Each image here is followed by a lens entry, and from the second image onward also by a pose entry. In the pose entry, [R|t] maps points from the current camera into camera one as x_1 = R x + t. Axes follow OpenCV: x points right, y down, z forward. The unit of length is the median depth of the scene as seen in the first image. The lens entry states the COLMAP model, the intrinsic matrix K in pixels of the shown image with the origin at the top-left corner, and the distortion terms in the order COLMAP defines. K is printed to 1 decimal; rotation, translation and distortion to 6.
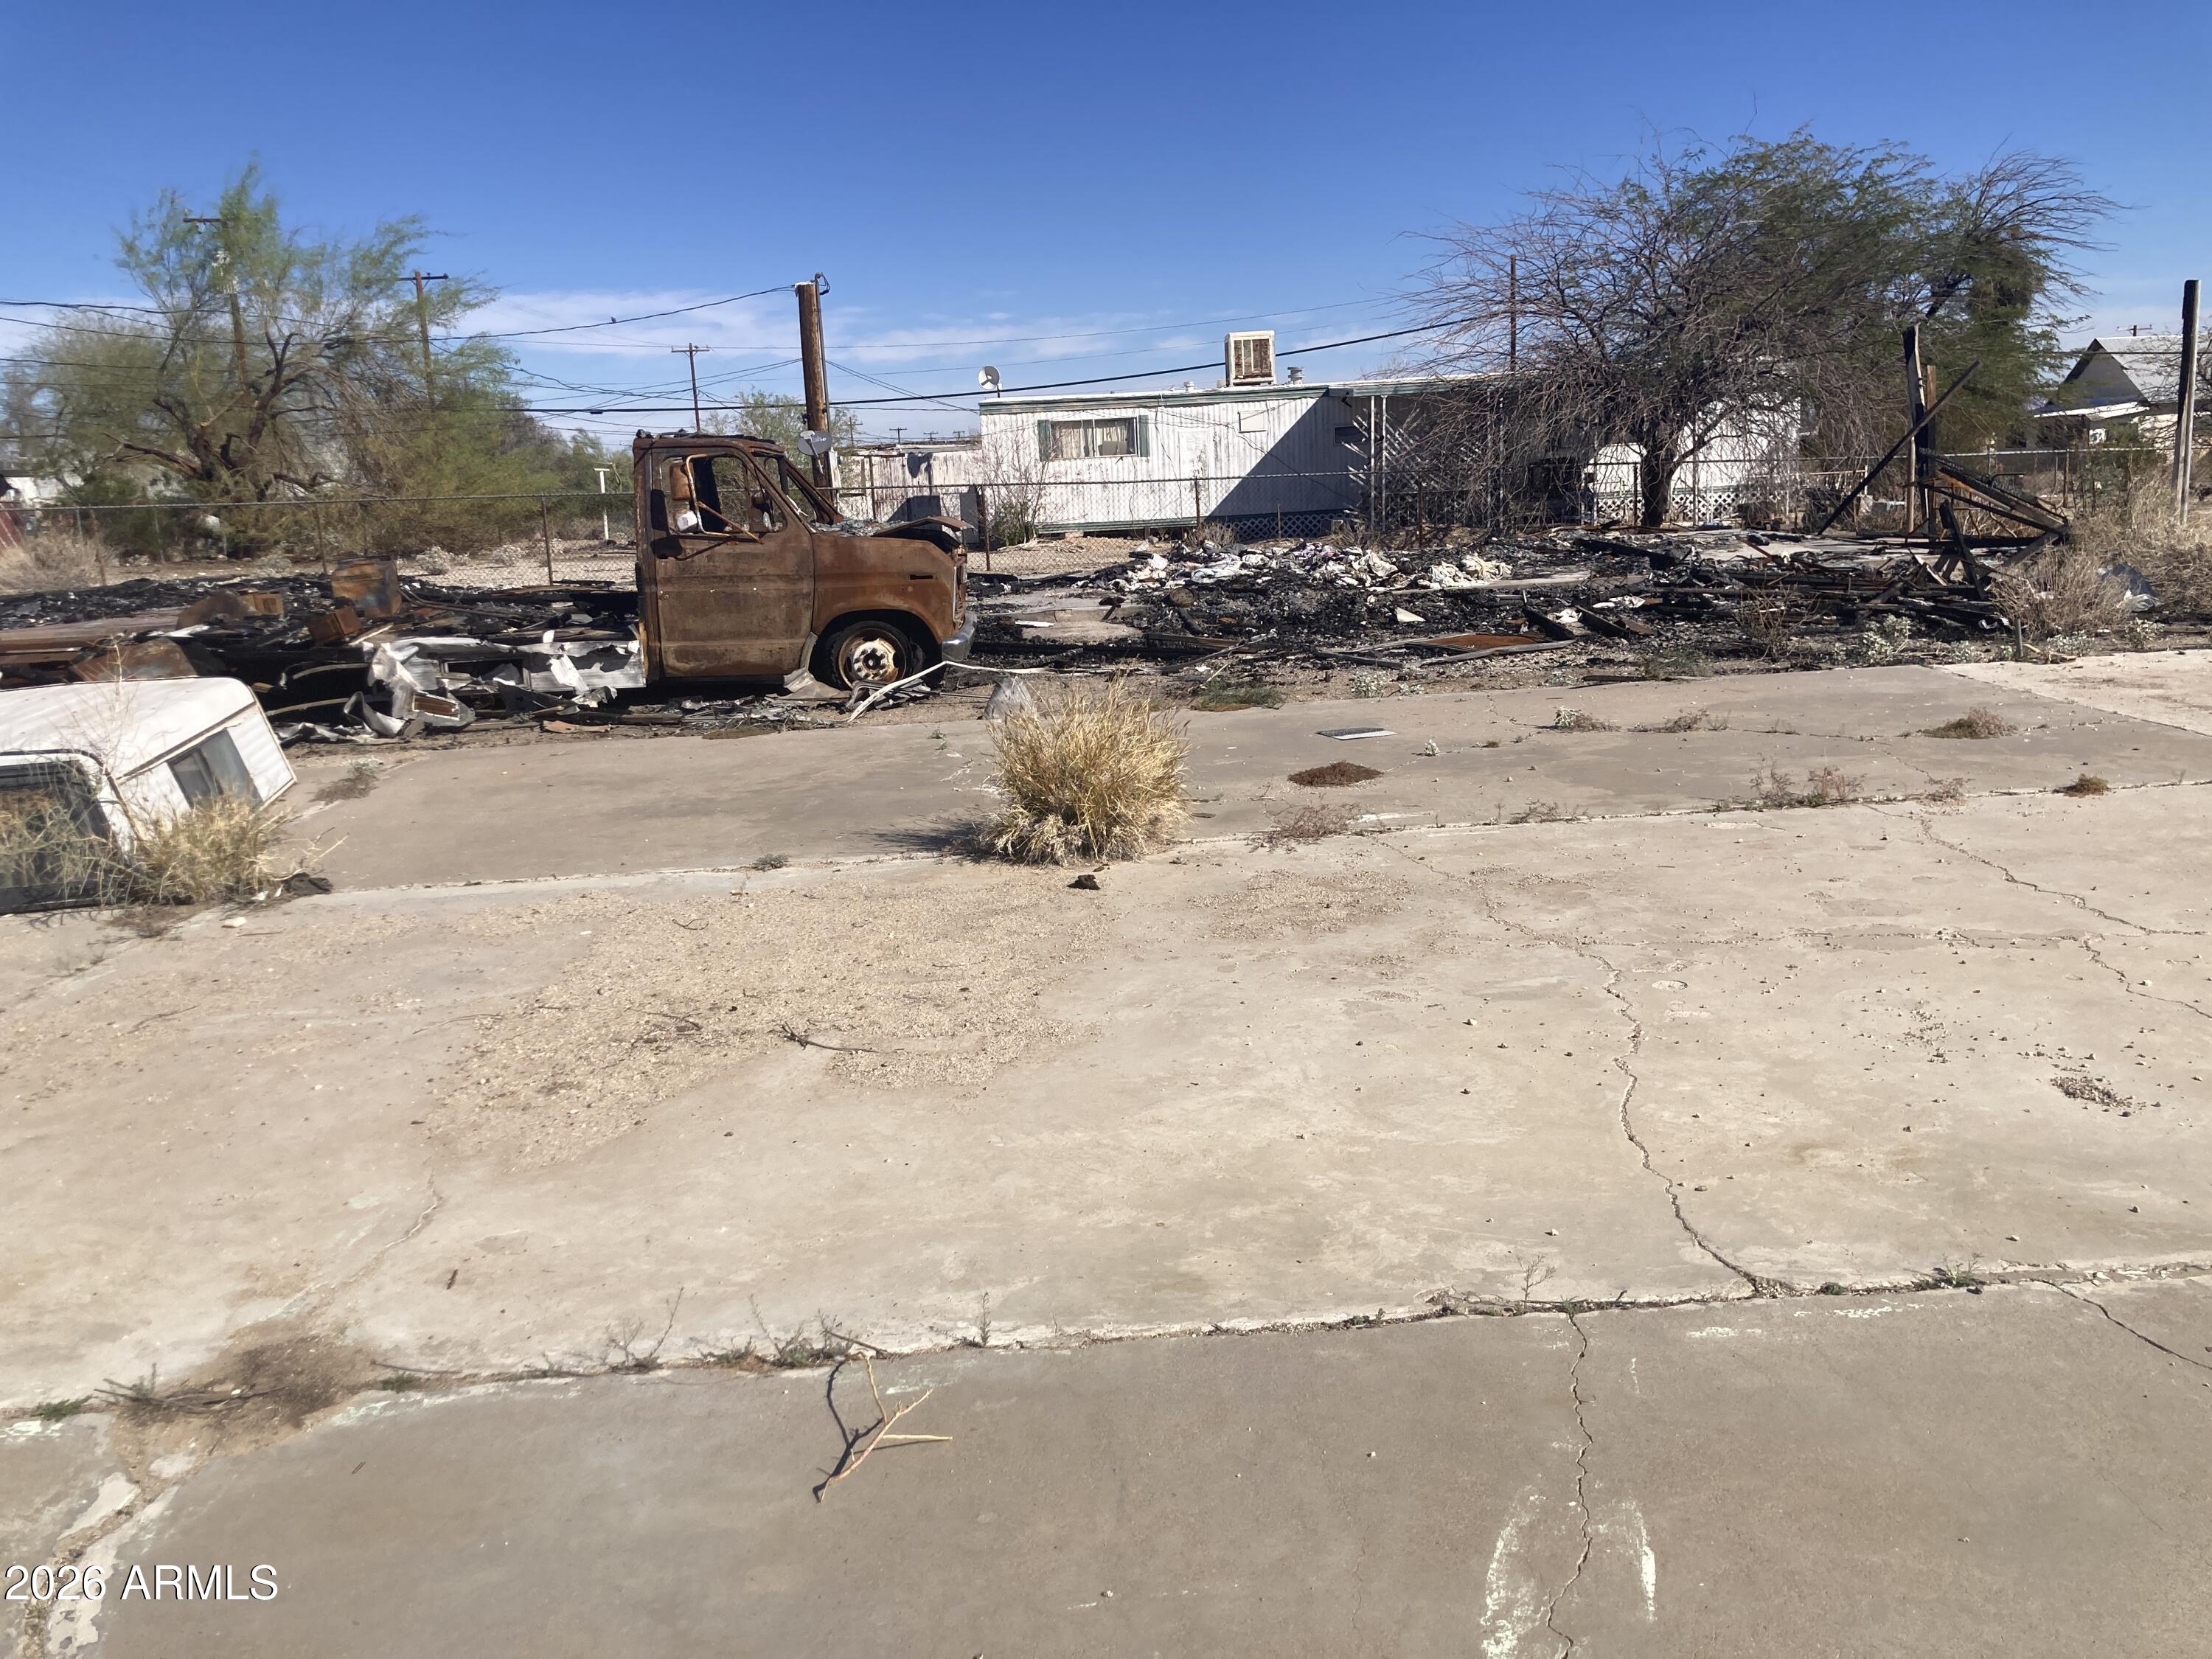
lens RADIAL K [[1813.3, 0, 1099.1], [0, 1813.3, 842.8], [0, 0, 1]] dist [0.020770, -0.015129]
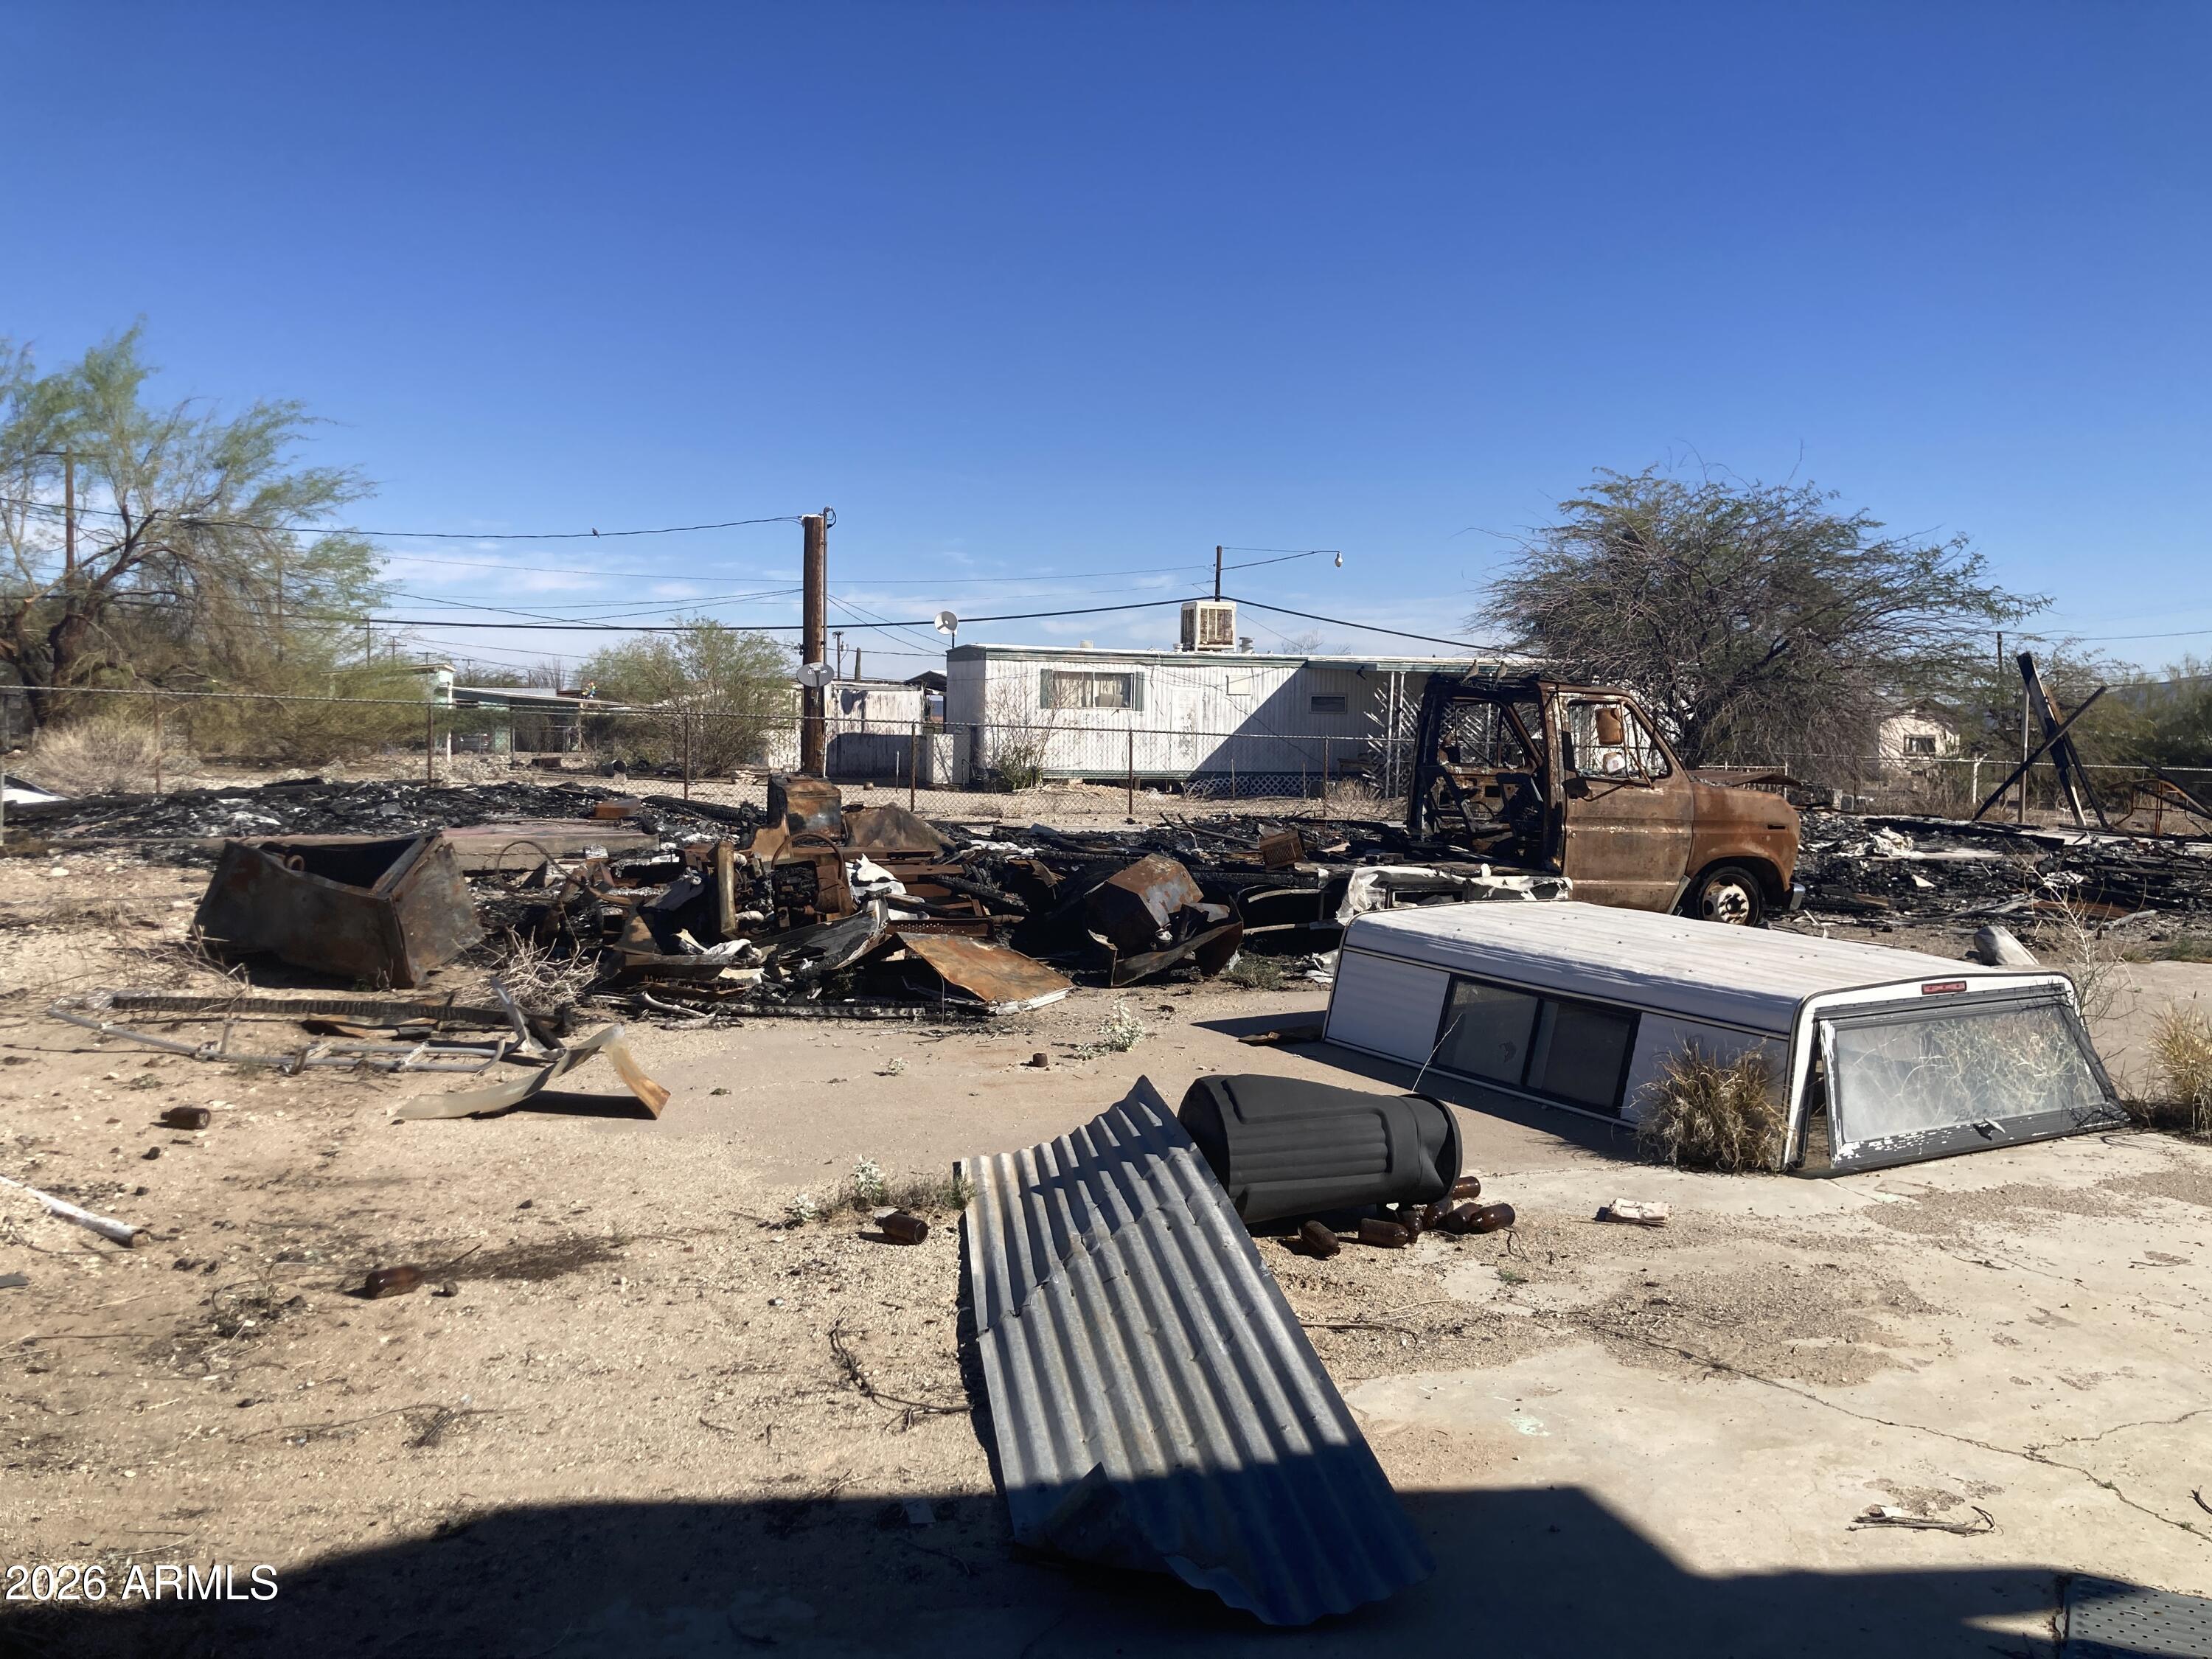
lens RADIAL K [[1813.3, 0, 1102.1], [0, 1813.3, 823.8], [0, 0, 1]] dist [0.020770, -0.015129]
pose [[0.951079, 0.048301, 0.305149, -0.307313], [-0.002521, 0.988884, -0.148668, 0.004221], [-0.308938, 0.140626, 0.940628, 0.045444]]
